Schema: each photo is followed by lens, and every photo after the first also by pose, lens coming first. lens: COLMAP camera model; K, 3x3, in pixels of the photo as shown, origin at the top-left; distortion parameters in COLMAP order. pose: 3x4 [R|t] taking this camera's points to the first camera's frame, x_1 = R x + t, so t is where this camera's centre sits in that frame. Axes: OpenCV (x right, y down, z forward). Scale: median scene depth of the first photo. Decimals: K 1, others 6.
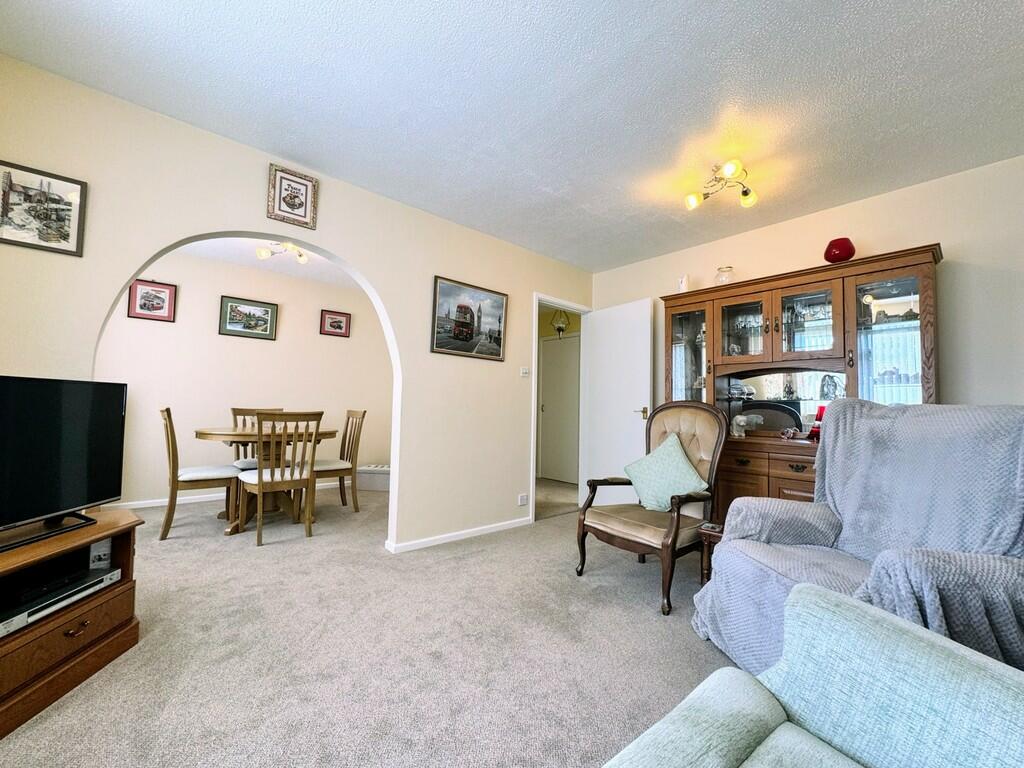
lens RADIAL K [[412.1, 0, 511.5], [0, 412.1, 387.9], [0, 0, 1]] dist [-0.003121, -0.000611]
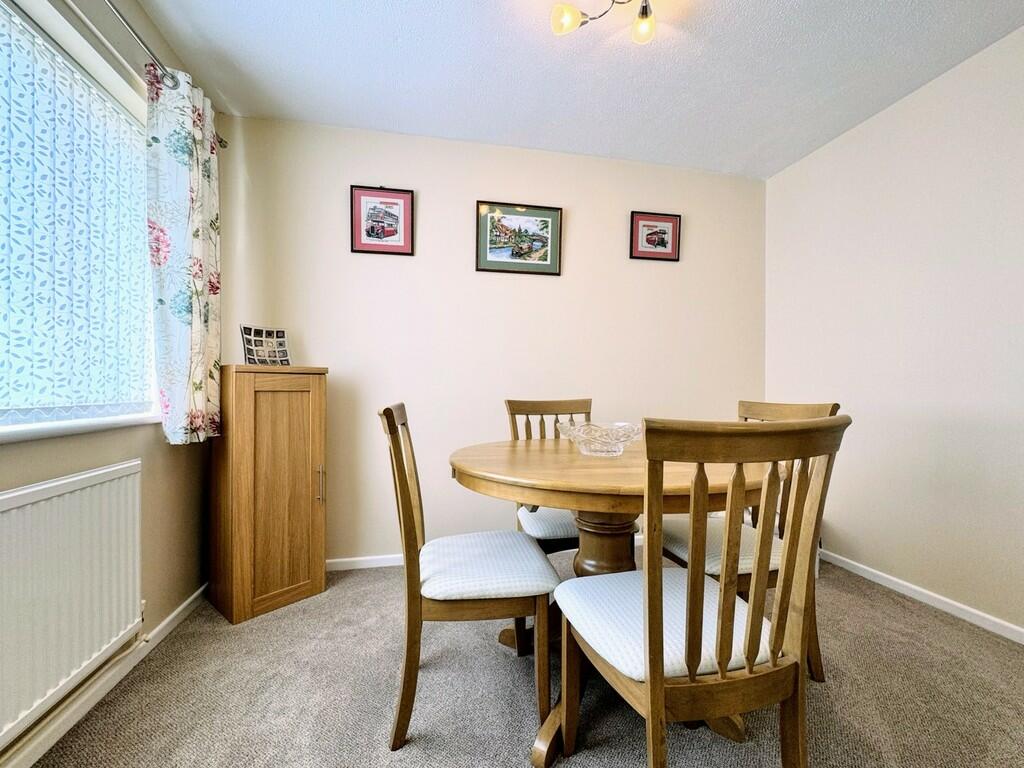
lens RADIAL K [[412.1, 0, 511.9], [0, 412.1, 388.8], [0, 0, 1]] dist [-0.003121, -0.000611]
pose [[0.876315, -0.024495, -0.481115, -0.399760], [0.042115, 0.998778, 0.025860, 0.020456], [0.479894, -0.042923, 0.876276, 0.519619]]
